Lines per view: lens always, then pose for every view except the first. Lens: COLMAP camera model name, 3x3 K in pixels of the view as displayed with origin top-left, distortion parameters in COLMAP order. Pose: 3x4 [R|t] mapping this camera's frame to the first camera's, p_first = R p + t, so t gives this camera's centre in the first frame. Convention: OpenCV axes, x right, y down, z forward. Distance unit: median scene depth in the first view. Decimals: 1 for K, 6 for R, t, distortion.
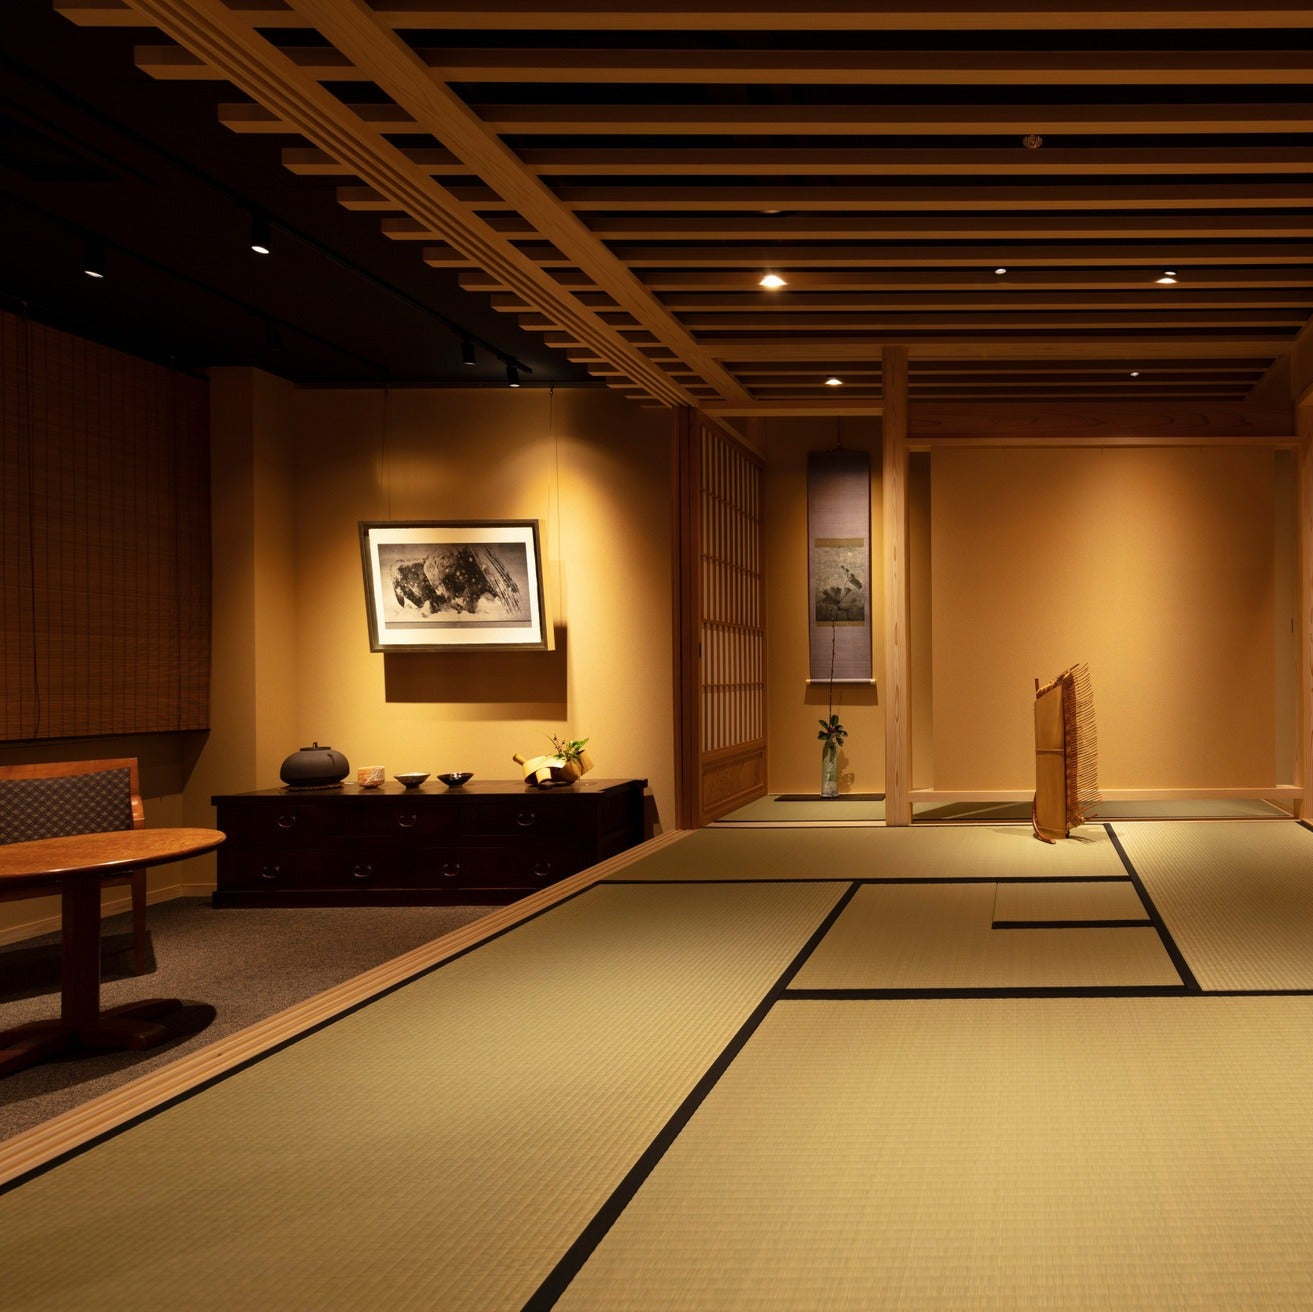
lens RADIAL K [[770.7, 0, 1026.5], [0, 770.7, 670.4], [0, 0, 1]] dist [0.003888, -0.000724]
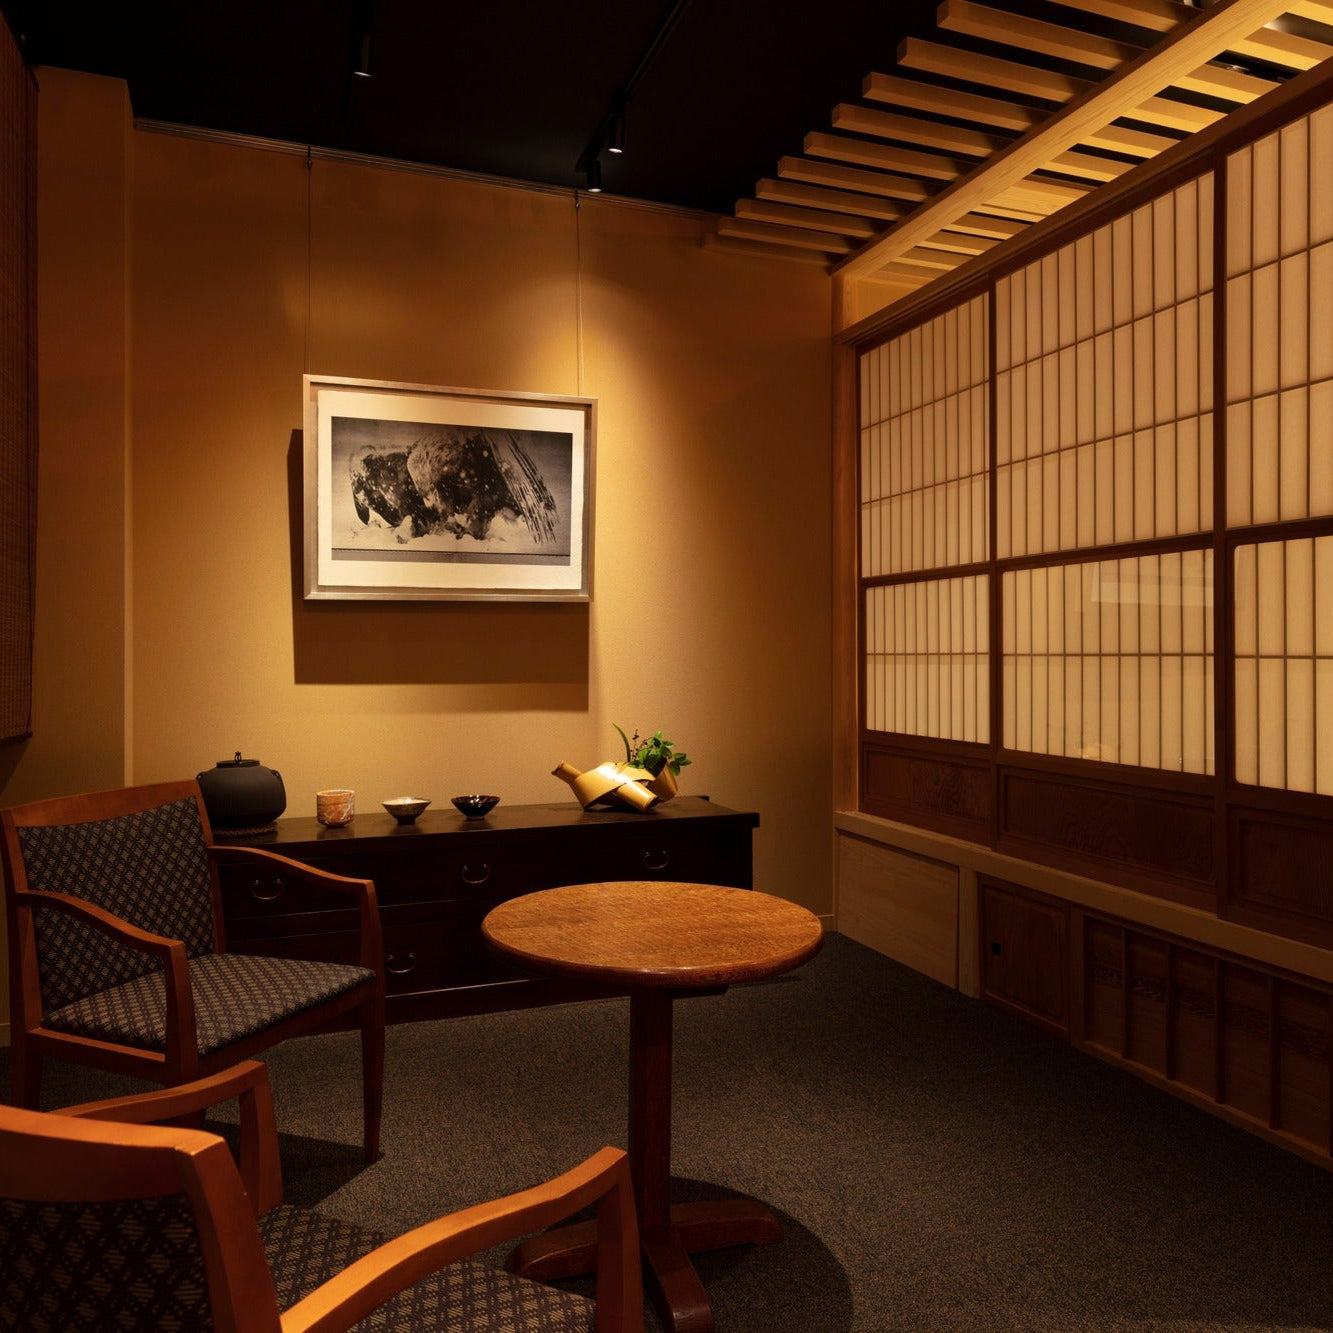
lens RADIAL K [[1056.0, 0, 672.4], [0, 1056.0, 645.9], [0, 0, 1]] dist [0.008823, 0.000567]
pose [[0.935898, 0.008471, 0.352169, -0.891814], [-0.004398, 0.999914, -0.012363, 0.022197], [-0.352243, 0.010022, 0.935855, 0.150870]]
